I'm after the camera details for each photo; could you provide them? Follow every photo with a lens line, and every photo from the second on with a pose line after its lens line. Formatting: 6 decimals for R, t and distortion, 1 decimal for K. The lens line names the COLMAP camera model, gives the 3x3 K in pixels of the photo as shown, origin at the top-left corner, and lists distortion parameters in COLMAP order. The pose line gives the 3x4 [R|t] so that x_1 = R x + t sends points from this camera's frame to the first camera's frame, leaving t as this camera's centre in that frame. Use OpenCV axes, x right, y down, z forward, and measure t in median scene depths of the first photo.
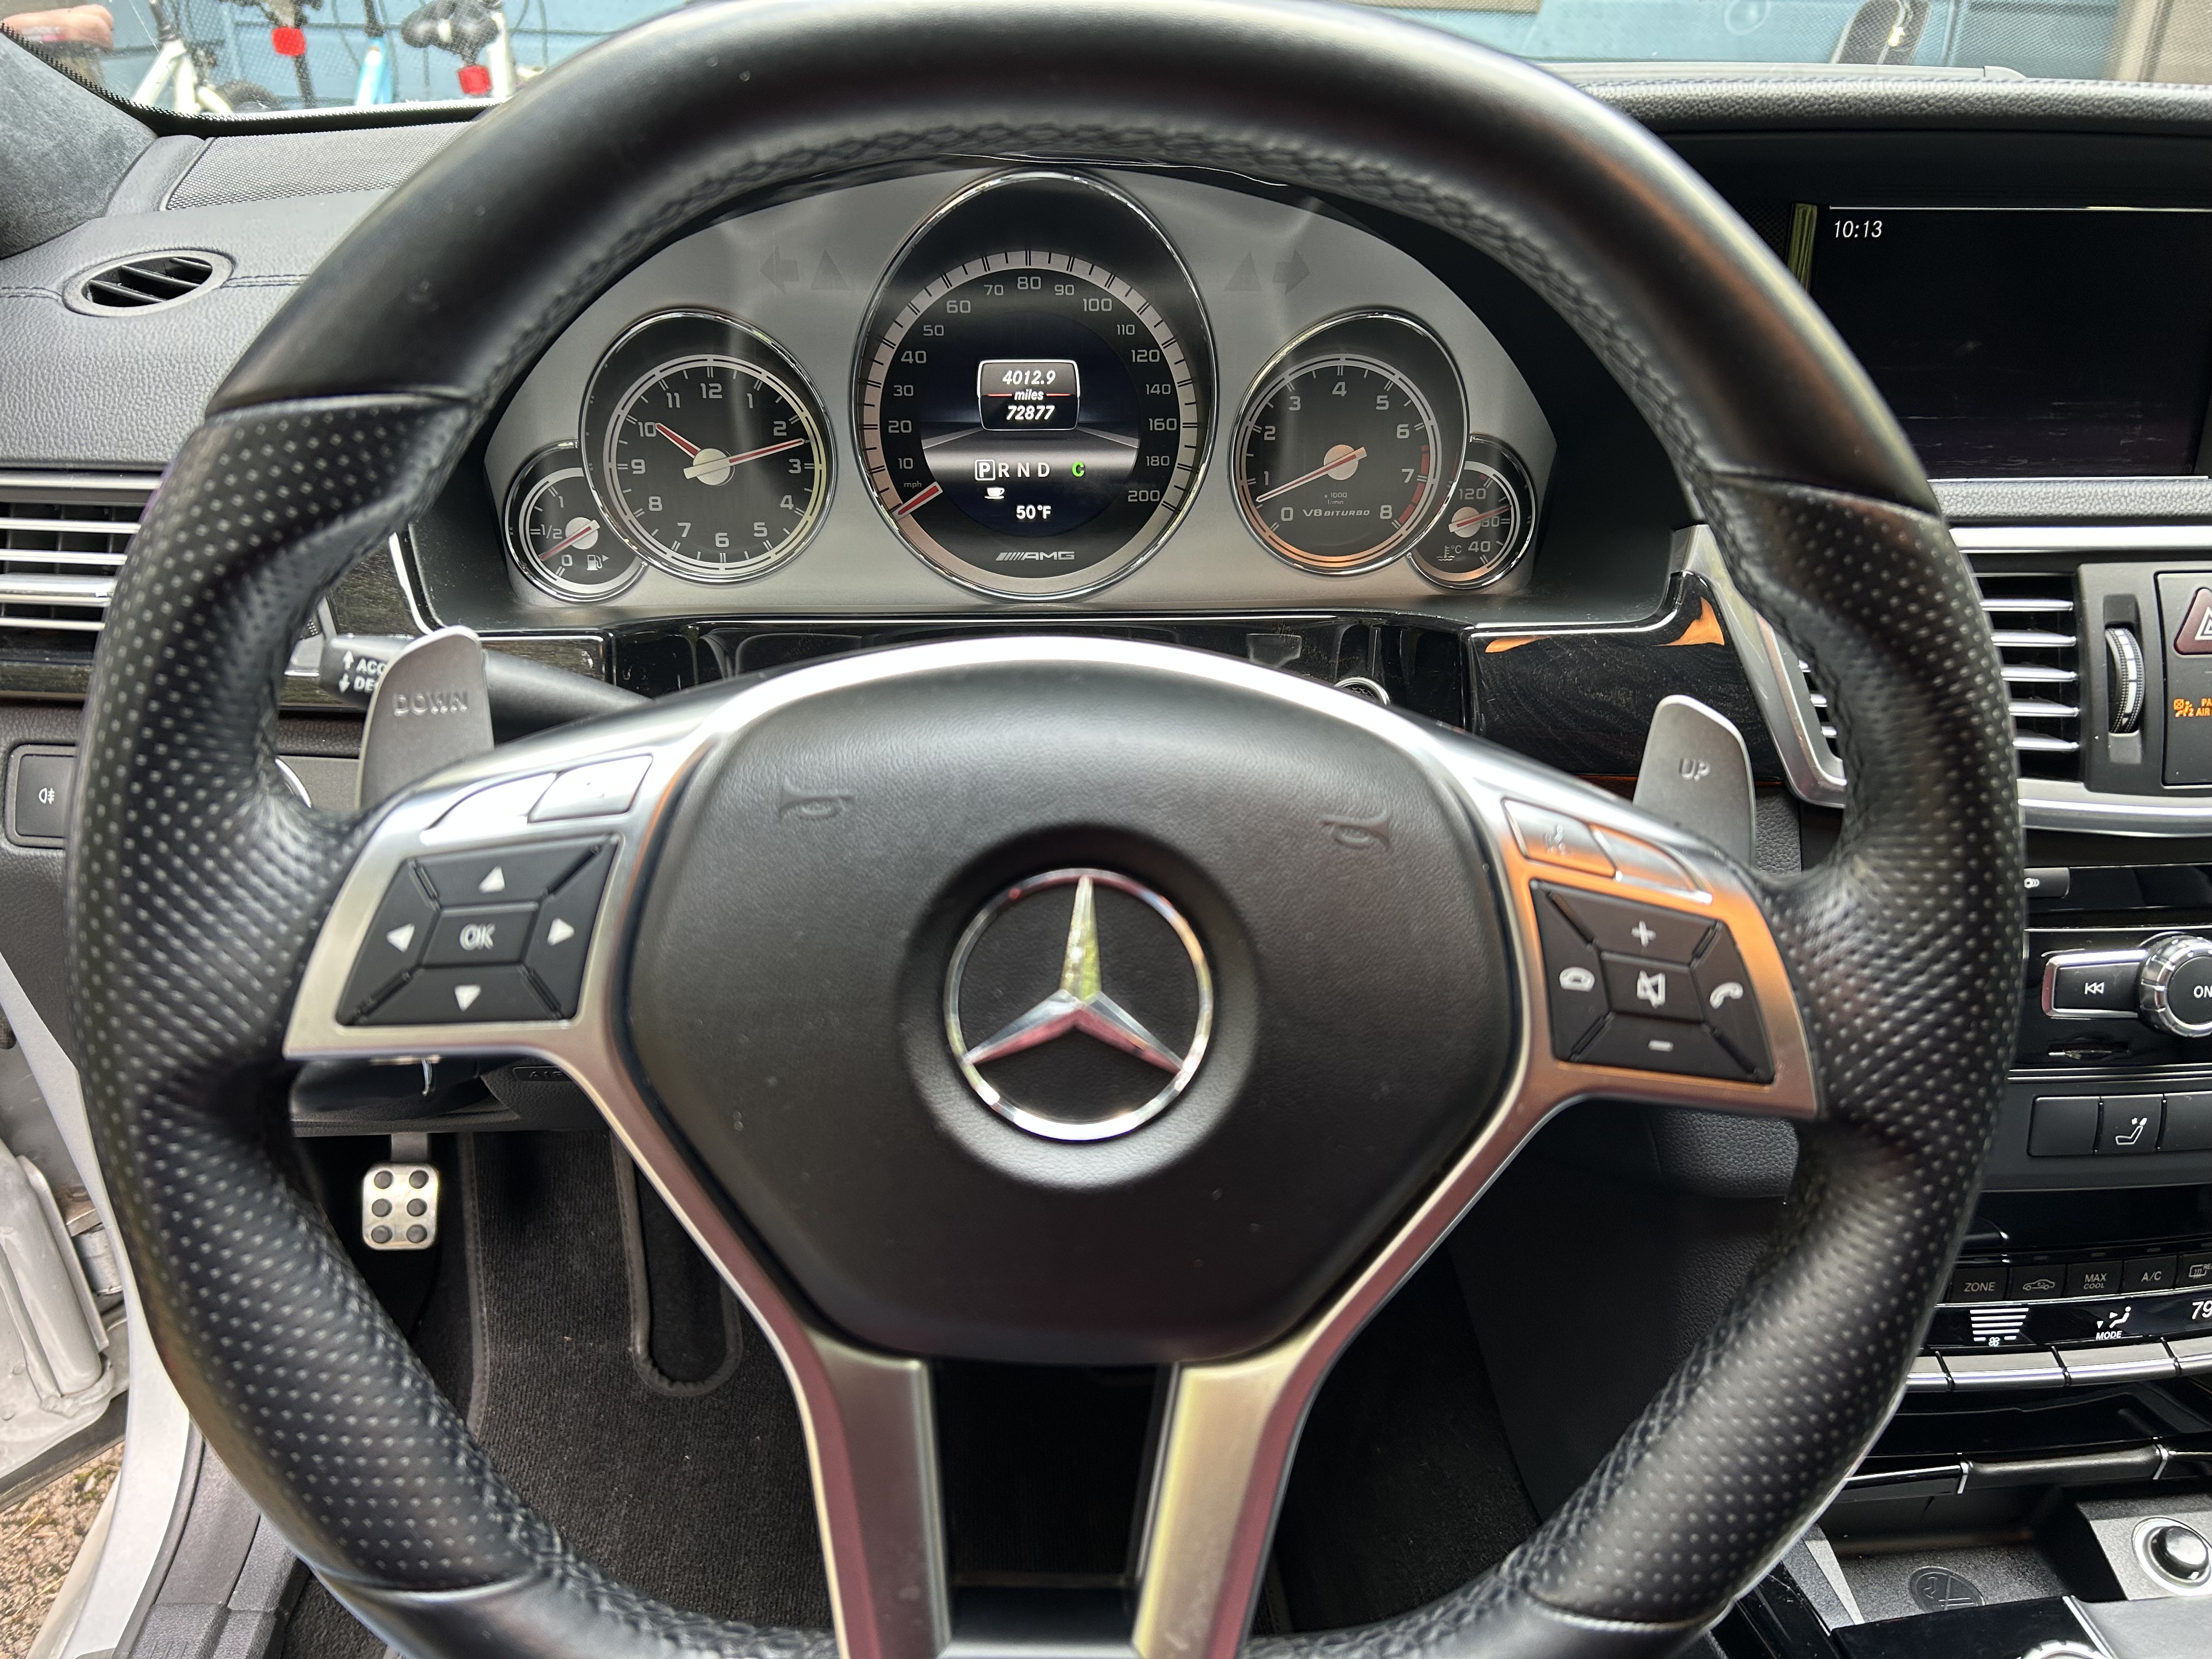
lens RADIAL K [[1679.0, 0, 1106.0], [0, 1679.0, 829.5], [0, 0, 1]] dist [-0.007718, -0.007712]
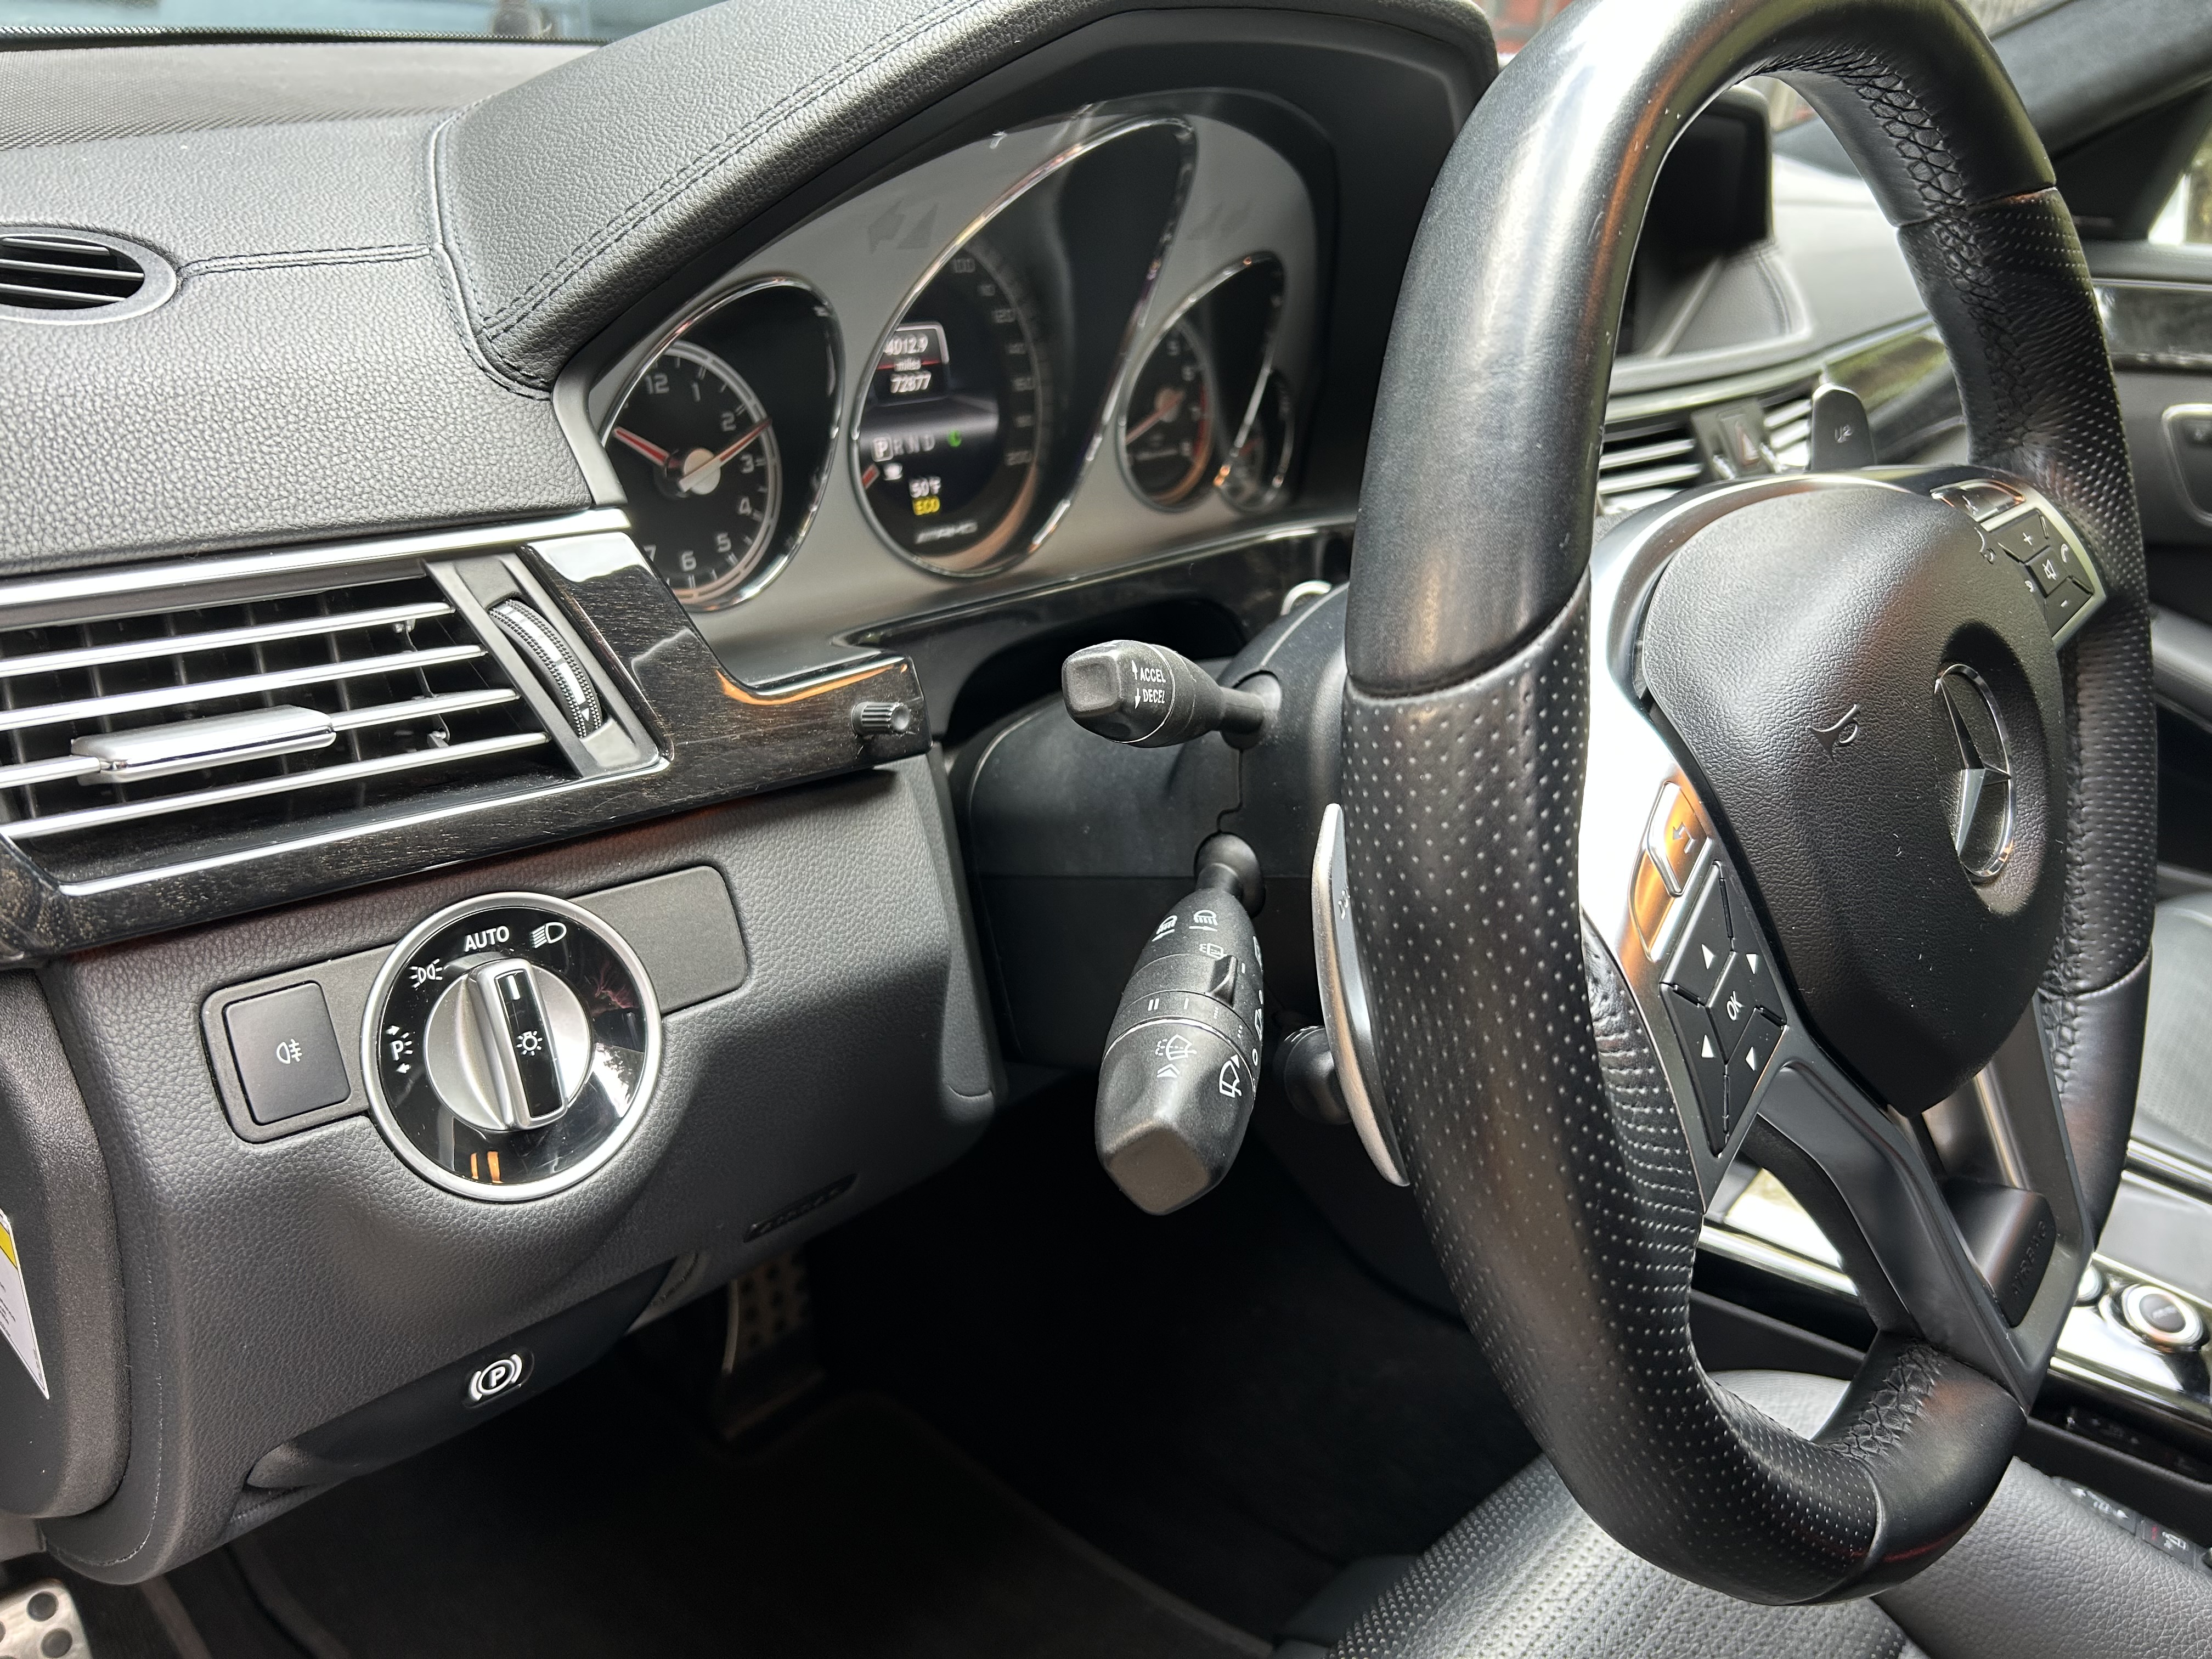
lens RADIAL K [[1679.0, 0, 1106.0], [0, 1679.0, 829.5], [0, 0, 1]] dist [-0.007718, -0.007712]
pose [[0.711497, -0.254729, 0.654893, -0.649531], [0.256246, 0.961859, 0.095733, -0.069489], [-0.654301, 0.099700, 0.749633, 0.247157]]
